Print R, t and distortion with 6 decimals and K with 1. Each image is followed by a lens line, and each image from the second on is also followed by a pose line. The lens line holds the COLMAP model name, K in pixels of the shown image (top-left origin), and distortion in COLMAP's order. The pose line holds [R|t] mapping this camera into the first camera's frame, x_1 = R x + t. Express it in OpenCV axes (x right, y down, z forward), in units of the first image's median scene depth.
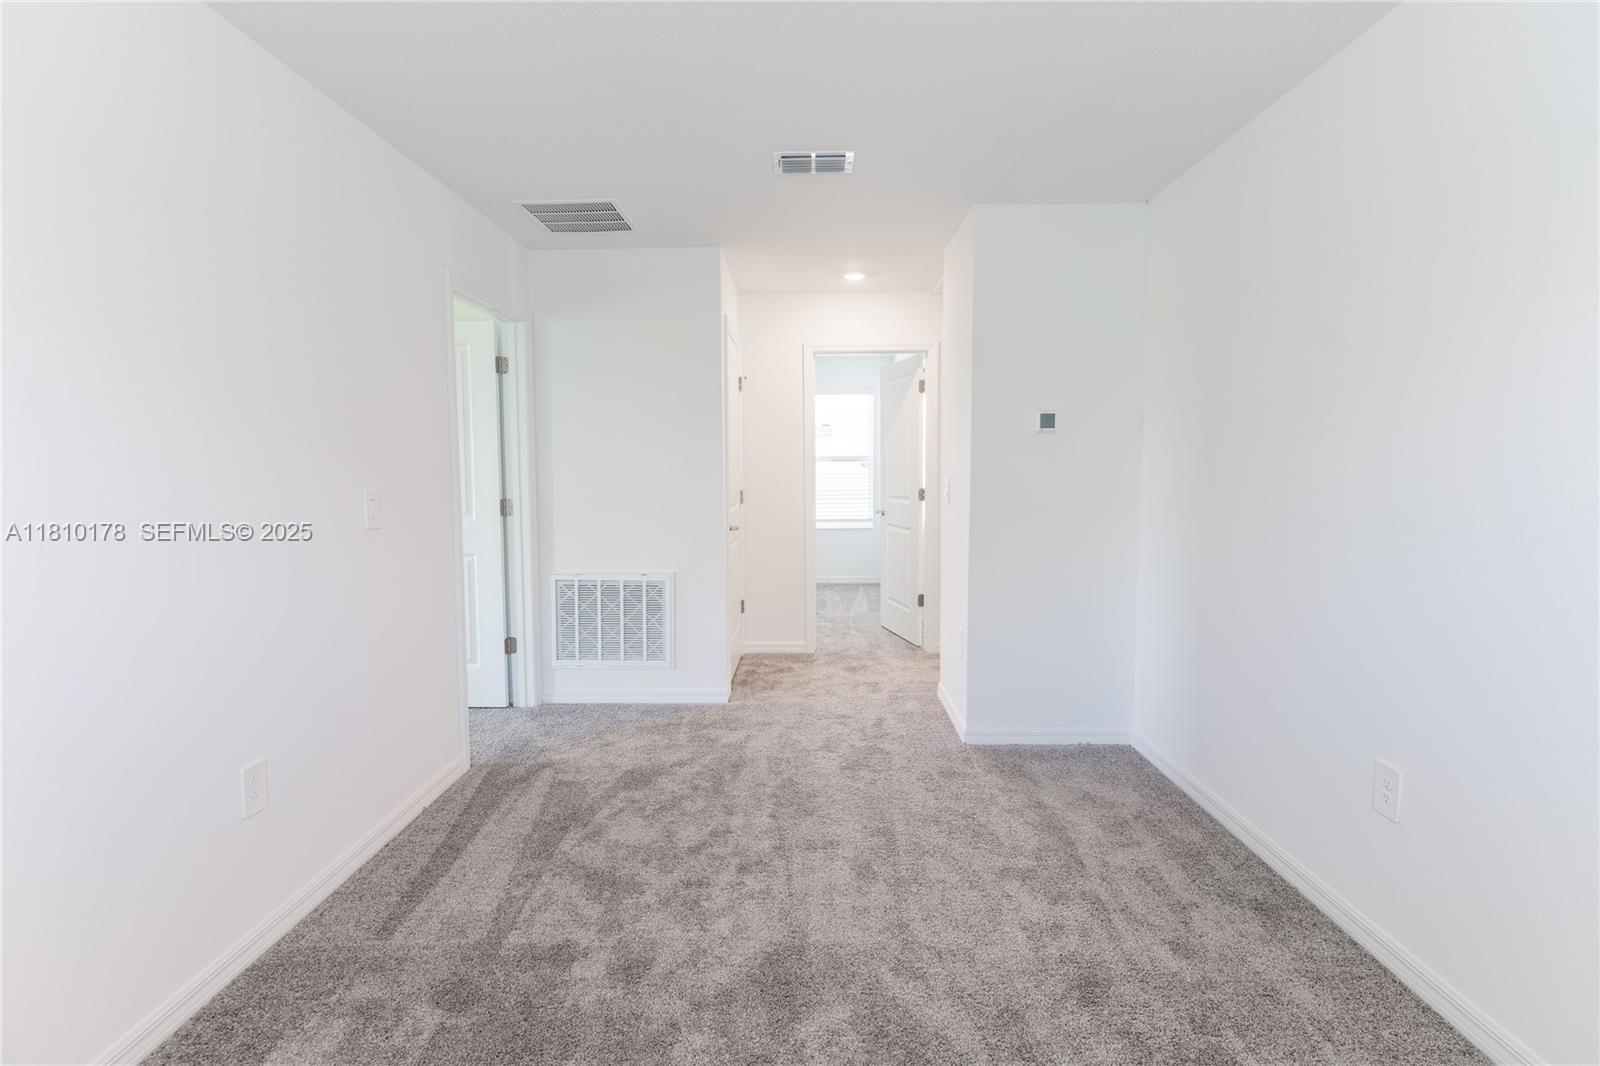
lens RADIAL K [[751.0, 0, 805.3], [0, 751.0, 523.0], [0, 0, 1]] dist [0.002854, 0.000326]
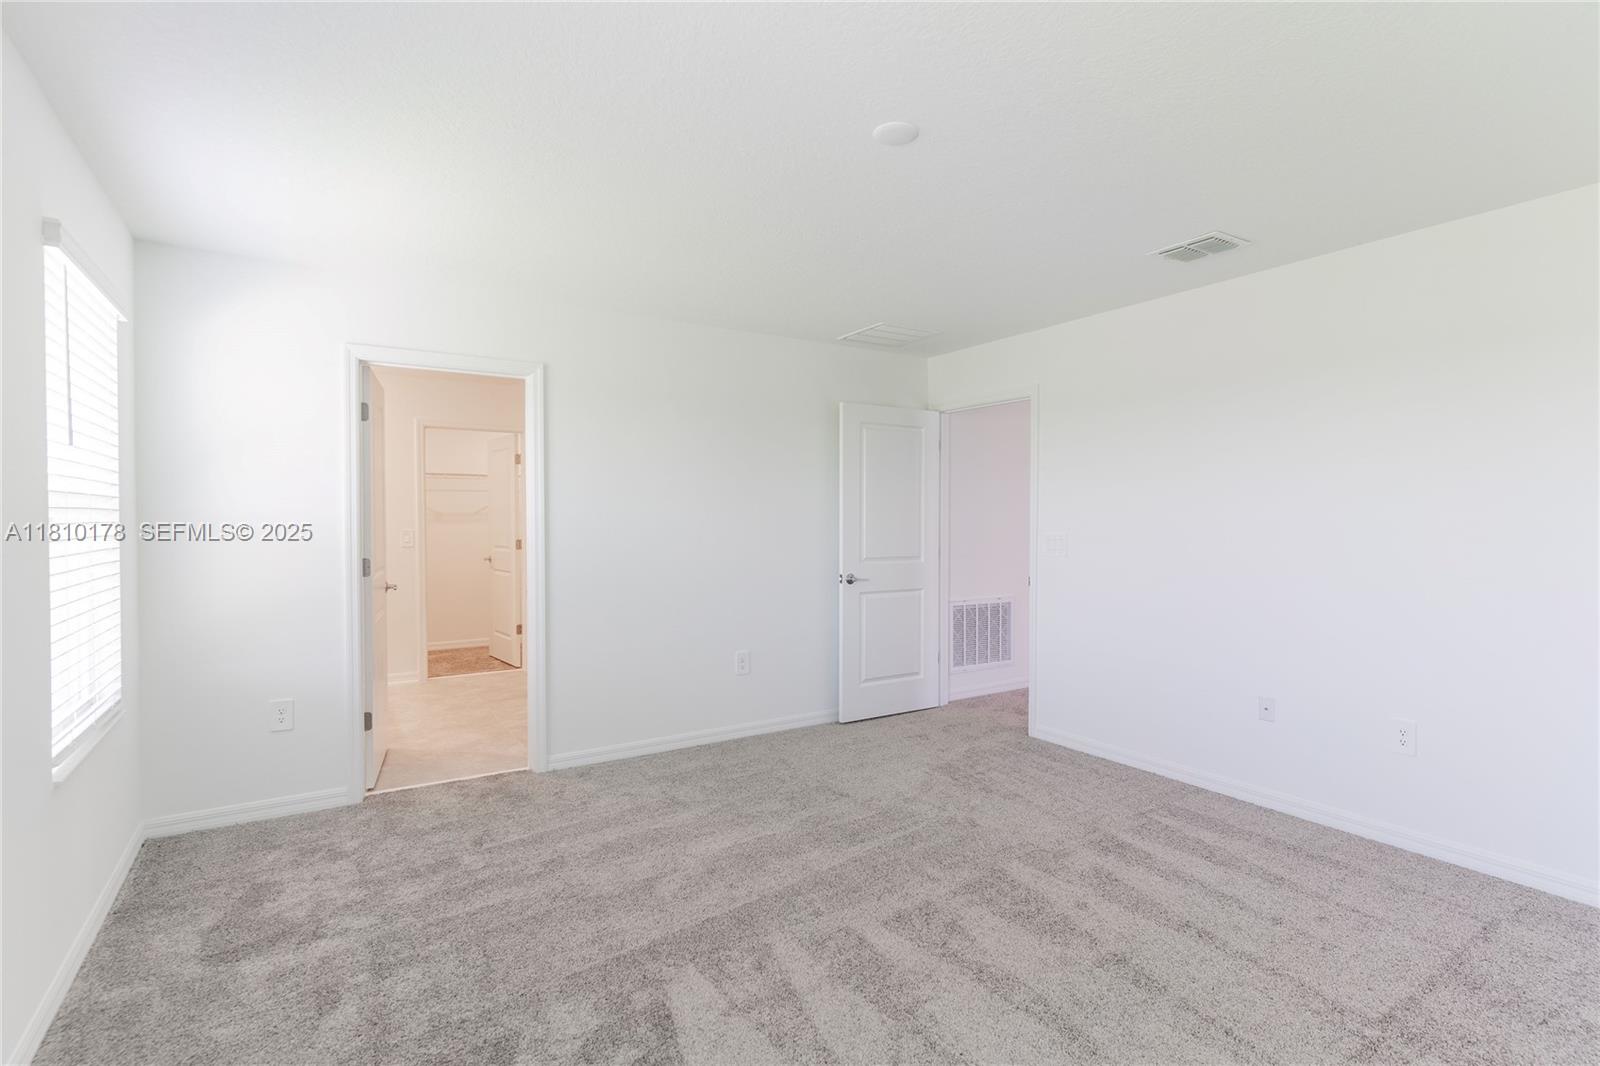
lens RADIAL K [[756.9, 0, 794.5], [0, 756.9, 531.9], [0, 0, 1]] dist [0.002176, 0.000773]
pose [[0.816986, -0.002058, 0.576654, -1.839127], [0.041859, 0.997567, -0.055743, 0.009853], [-0.575136, 0.069679, 0.815085, 0.076489]]
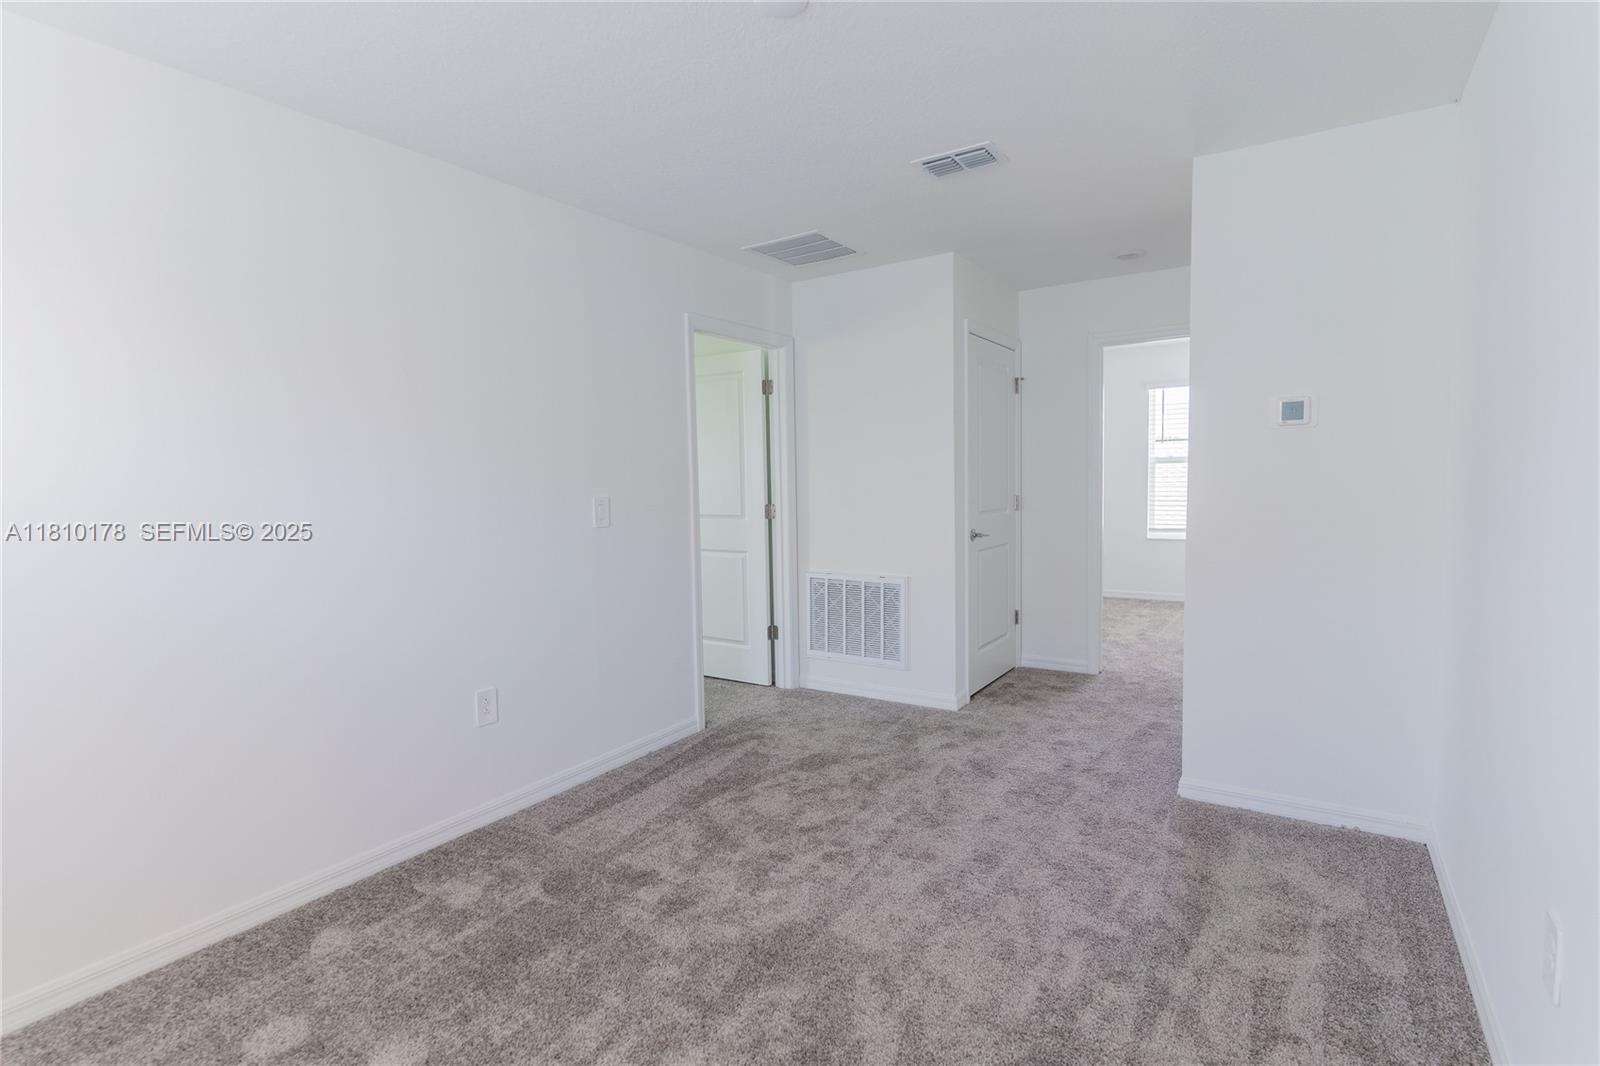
lens RADIAL K [[756.9, 0, 794.5], [0, 756.9, 531.9], [0, 0, 1]] dist [0.002176, 0.000773]
pose [[0.854576, 0.025789, -0.518686, 0.309623], [-0.022463, 0.999667, 0.012695, -0.006830], [0.518841, 0.000802, 0.854870, 0.045447]]
